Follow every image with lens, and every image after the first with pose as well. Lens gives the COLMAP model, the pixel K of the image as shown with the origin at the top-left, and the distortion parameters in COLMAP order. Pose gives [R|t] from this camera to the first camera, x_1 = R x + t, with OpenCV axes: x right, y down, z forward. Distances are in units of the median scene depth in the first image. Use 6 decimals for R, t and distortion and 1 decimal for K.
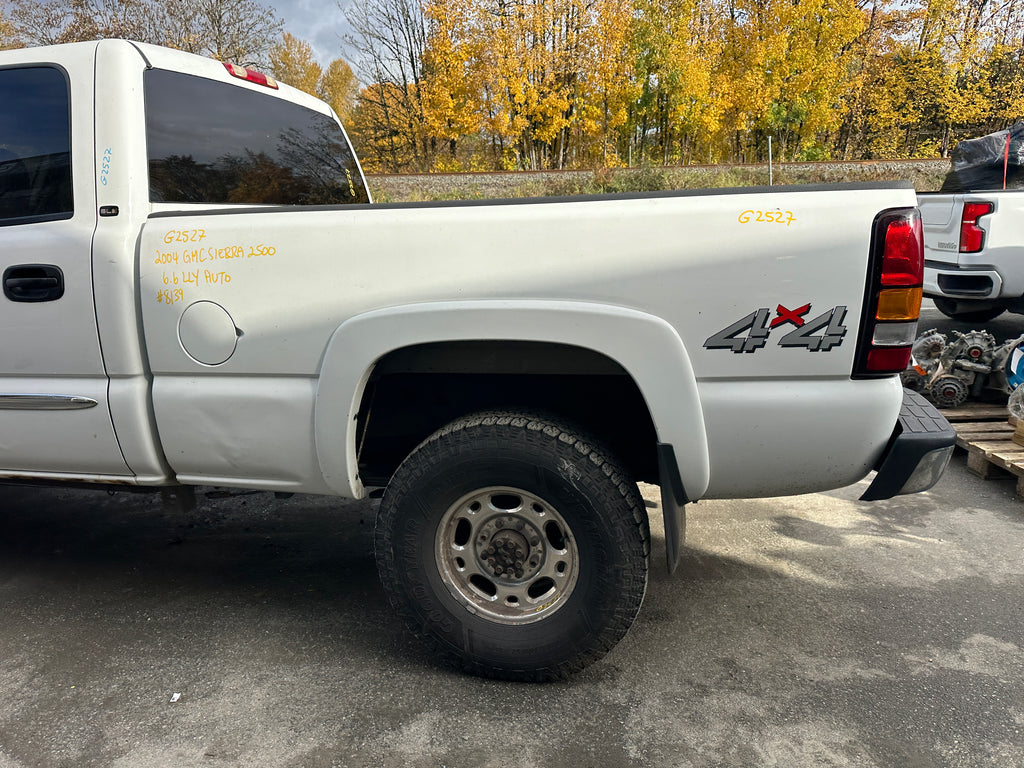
lens RADIAL K [[716.6, 0, 514.3], [0, 716.6, 392.6], [0, 0, 1]] dist [0.029477, -0.037879]
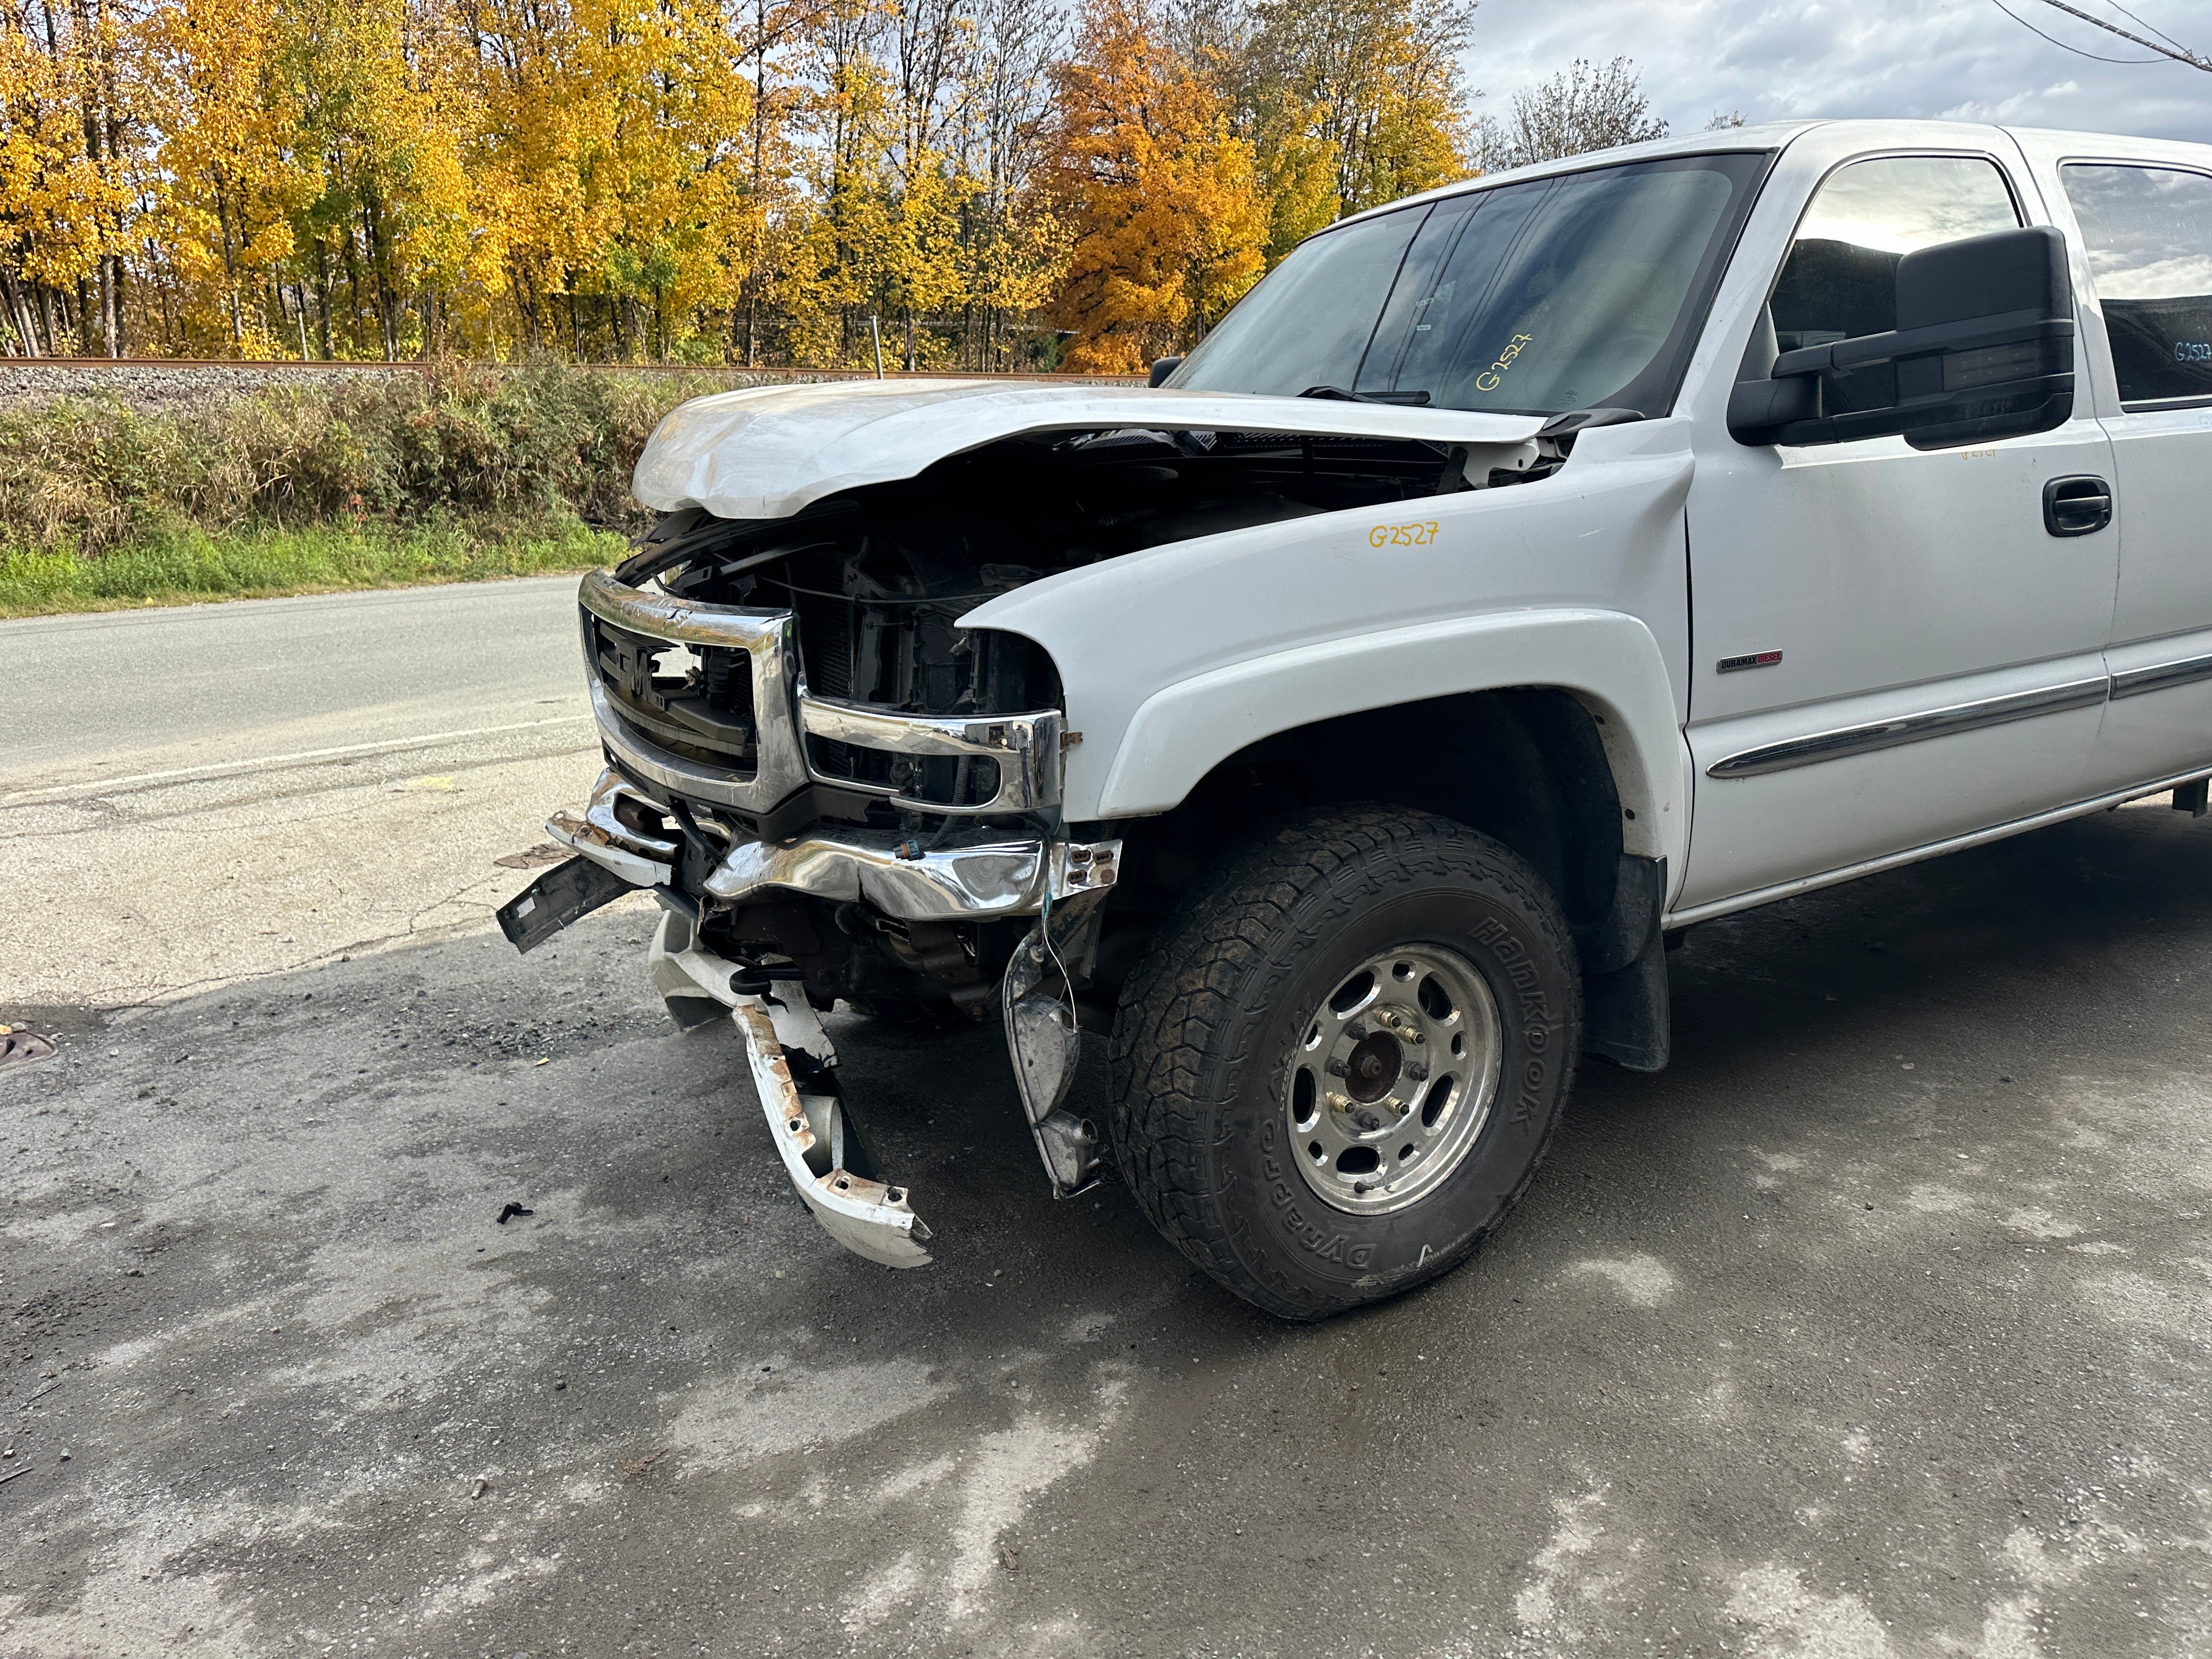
lens RADIAL K [[1553.1, 0, 1109.5], [0, 1553.1, 824.2], [0, 0, 1]] dist [0.036538, -0.045707]
pose [[0.718332, -0.160046, 0.677041, -1.920217], [0.178152, 0.983047, 0.043366, -0.067427], [-0.672503, 0.089464, 0.734667, 0.496079]]
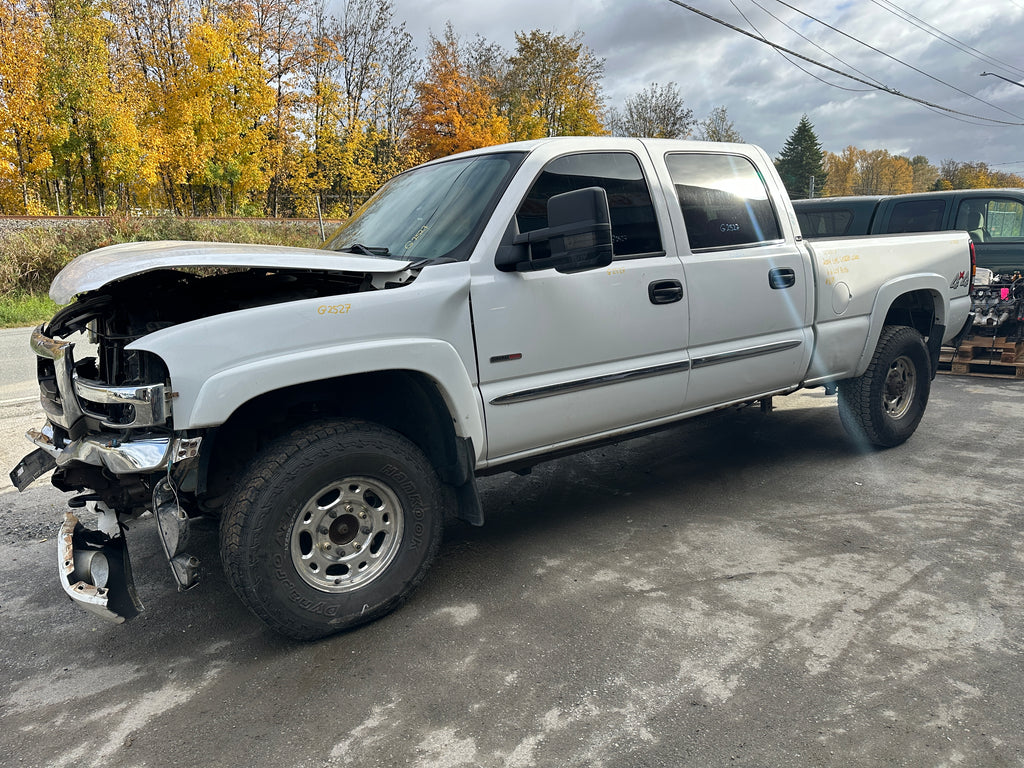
lens RADIAL K [[716.9, 0, 513.1], [0, 716.9, 382.0], [0, 0, 1]] dist [0.034800, -0.042308]
pose [[0.664473, -0.133054, 0.735372, -1.784178], [0.196027, 0.980598, 0.000296, -0.021584], [-0.721144, 0.143957, 0.677663, 0.222315]]
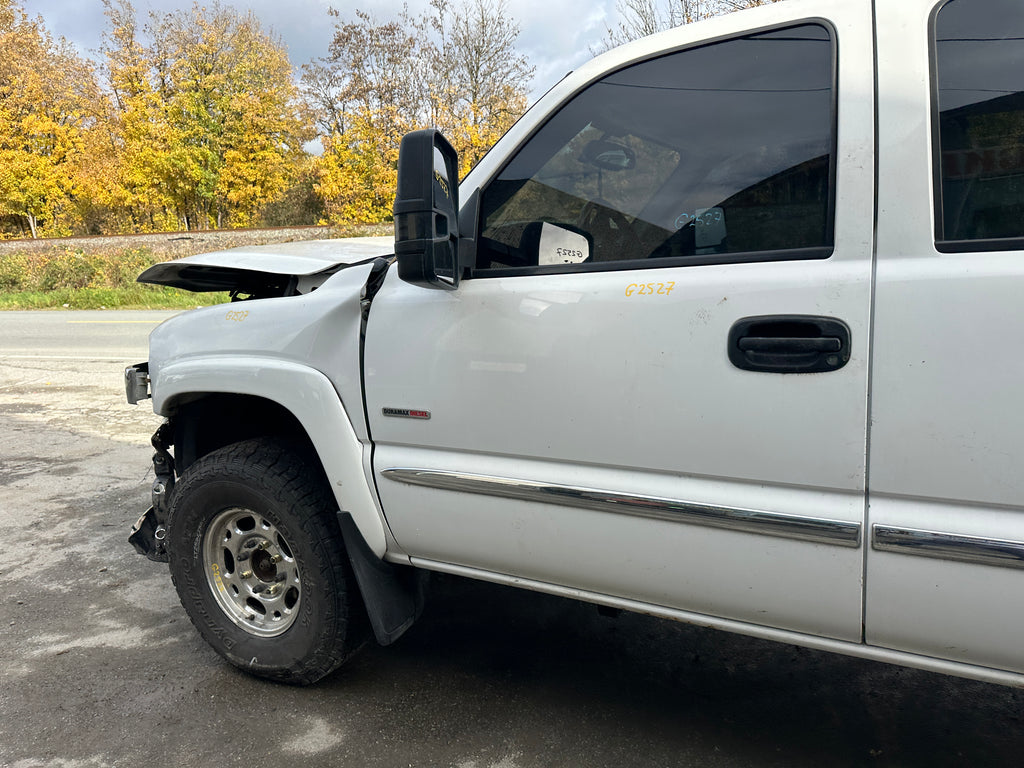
lens RADIAL K [[726.7, 0, 514.7], [0, 726.7, 375.2], [0, 0, 1]] dist [-0.007354, 0.002968]
pose [[0.966112, 0.037011, -0.255454, -0.822614], [-0.056096, 0.996119, -0.067830, -0.052100], [0.251952, 0.079861, 0.964439, 0.292785]]
